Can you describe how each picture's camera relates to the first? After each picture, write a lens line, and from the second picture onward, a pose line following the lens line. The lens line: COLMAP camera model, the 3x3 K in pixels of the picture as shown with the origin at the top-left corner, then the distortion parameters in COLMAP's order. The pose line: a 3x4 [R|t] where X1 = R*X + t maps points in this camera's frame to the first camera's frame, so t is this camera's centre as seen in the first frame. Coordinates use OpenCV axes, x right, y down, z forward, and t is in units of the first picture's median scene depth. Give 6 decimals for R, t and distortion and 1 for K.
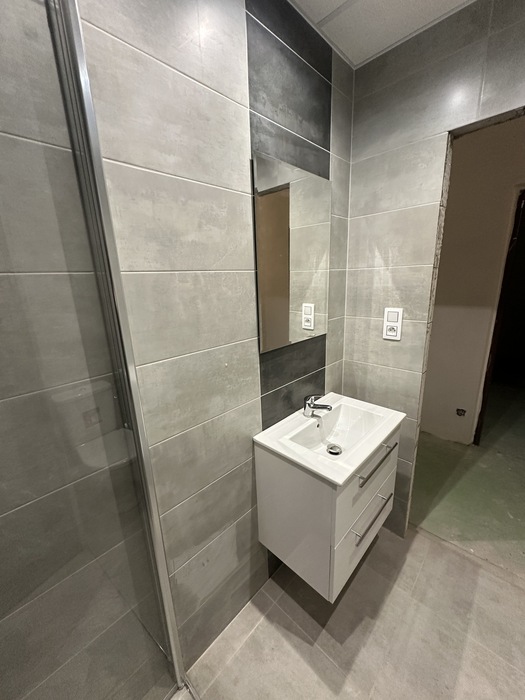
lens RADIAL K [[278.2, 0, 261.4], [0, 278.2, 350.2], [0, 0, 1]] dist [-0.000938, 0.000174]
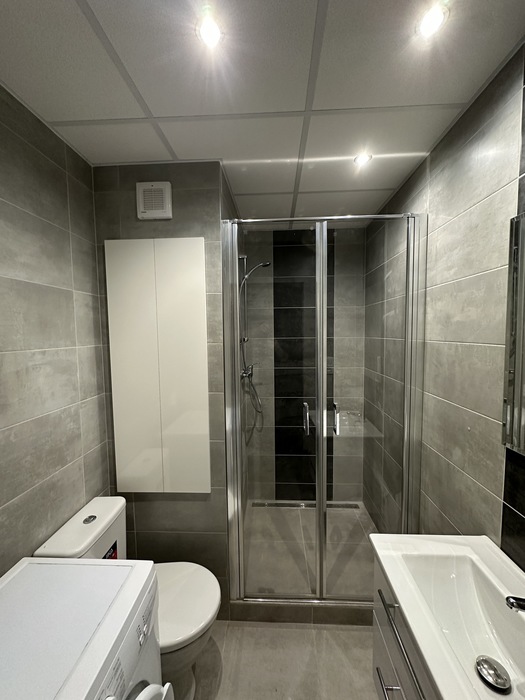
lens RADIAL K [[278.2, 0, 262.1], [0, 278.2, 350.3], [0, 0, 1]] dist [-0.000938, 0.000174]
pose [[-0.749154, 0.091798, -0.656004, 1.192717], [-0.128030, 0.951609, 0.279373, -0.449438], [0.649905, 0.293282, -0.701149, 1.204083]]
